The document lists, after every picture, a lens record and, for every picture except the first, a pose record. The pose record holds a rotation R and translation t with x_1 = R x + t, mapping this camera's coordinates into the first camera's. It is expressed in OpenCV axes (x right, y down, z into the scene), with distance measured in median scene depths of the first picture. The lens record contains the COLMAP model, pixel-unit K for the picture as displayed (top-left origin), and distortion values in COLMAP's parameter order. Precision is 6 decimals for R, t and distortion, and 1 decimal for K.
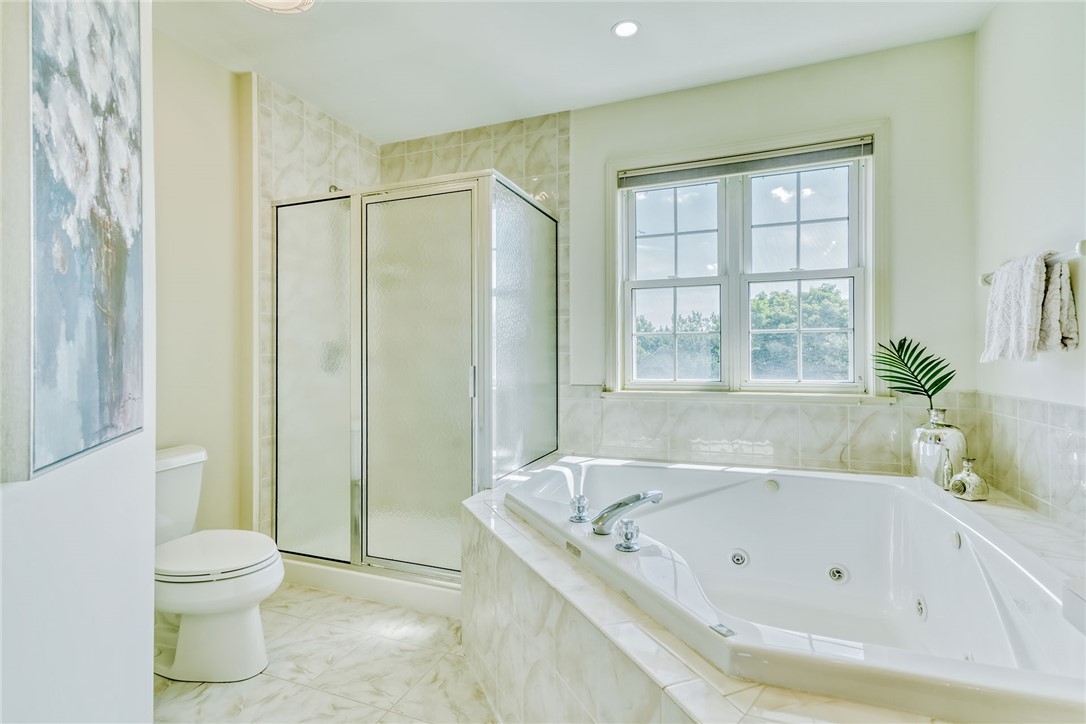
lens RADIAL K [[526.7, 0, 535.4], [0, 526.7, 354.0], [0, 0, 1]] dist [0.012955, 0.002821]
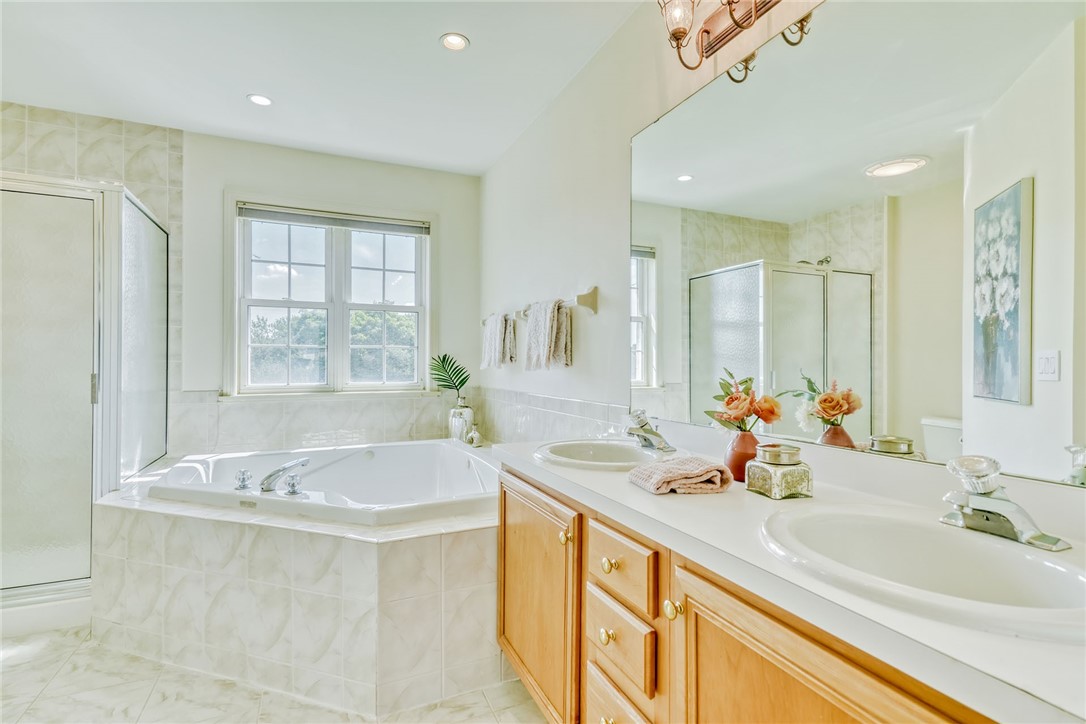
lens RADIAL K [[526.7, 0, 540.9], [0, 526.7, 362.1], [0, 0, 1]] dist [0.012955, 0.002821]
pose [[0.702209, 0.008808, 0.711916, -0.215959], [-0.009190, 0.999952, -0.003308, -0.003375], [-0.711911, -0.004220, 0.702257, -0.296823]]
